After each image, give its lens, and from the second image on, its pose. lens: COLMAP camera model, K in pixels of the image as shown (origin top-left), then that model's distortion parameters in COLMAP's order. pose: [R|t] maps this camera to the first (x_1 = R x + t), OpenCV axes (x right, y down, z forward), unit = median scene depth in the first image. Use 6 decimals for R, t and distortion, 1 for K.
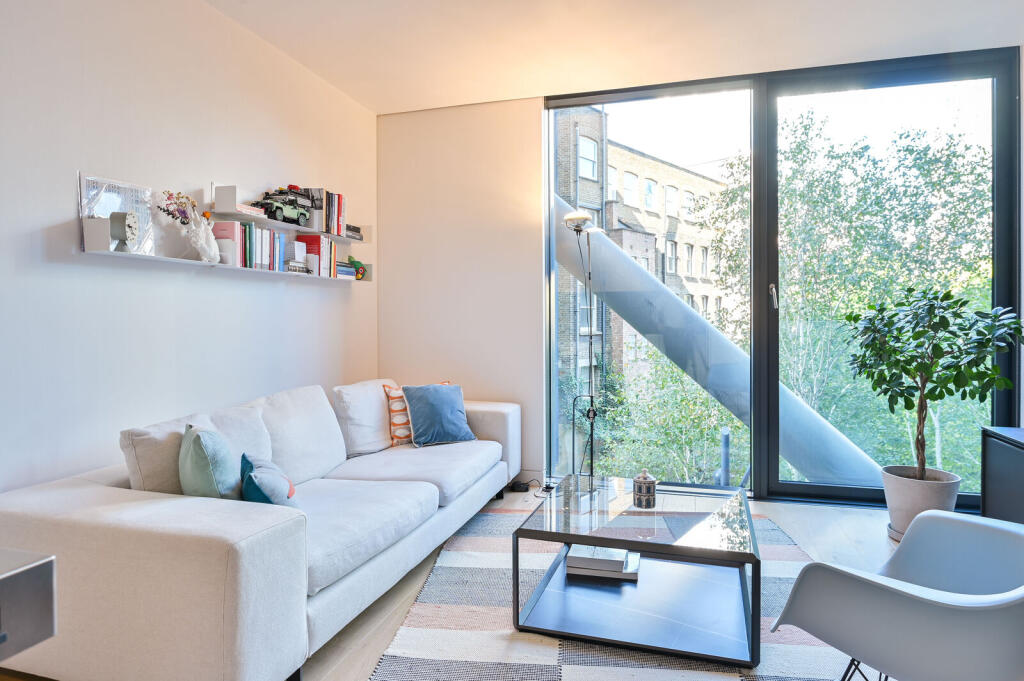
lens RADIAL K [[597.6, 0, 514.4], [0, 597.6, 329.7], [0, 0, 1]] dist [-0.007389, -0.000101]
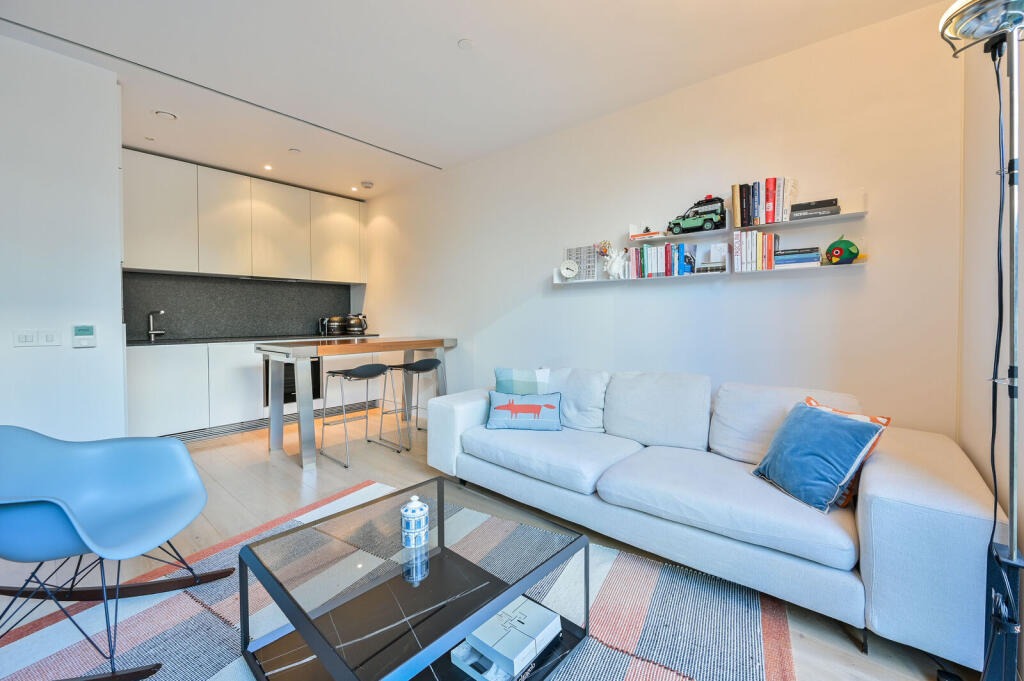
lens RADIAL K [[417.7, 0, 509.1], [0, 417.7, 319.7], [0, 0, 1]] dist [-0.000023, -0.000145]
pose [[-0.415542, 0.011207, -0.909505, 0.608975], [-0.010385, 0.999800, 0.017065, -0.019754], [0.909515, 0.016536, -0.415343, 1.183003]]
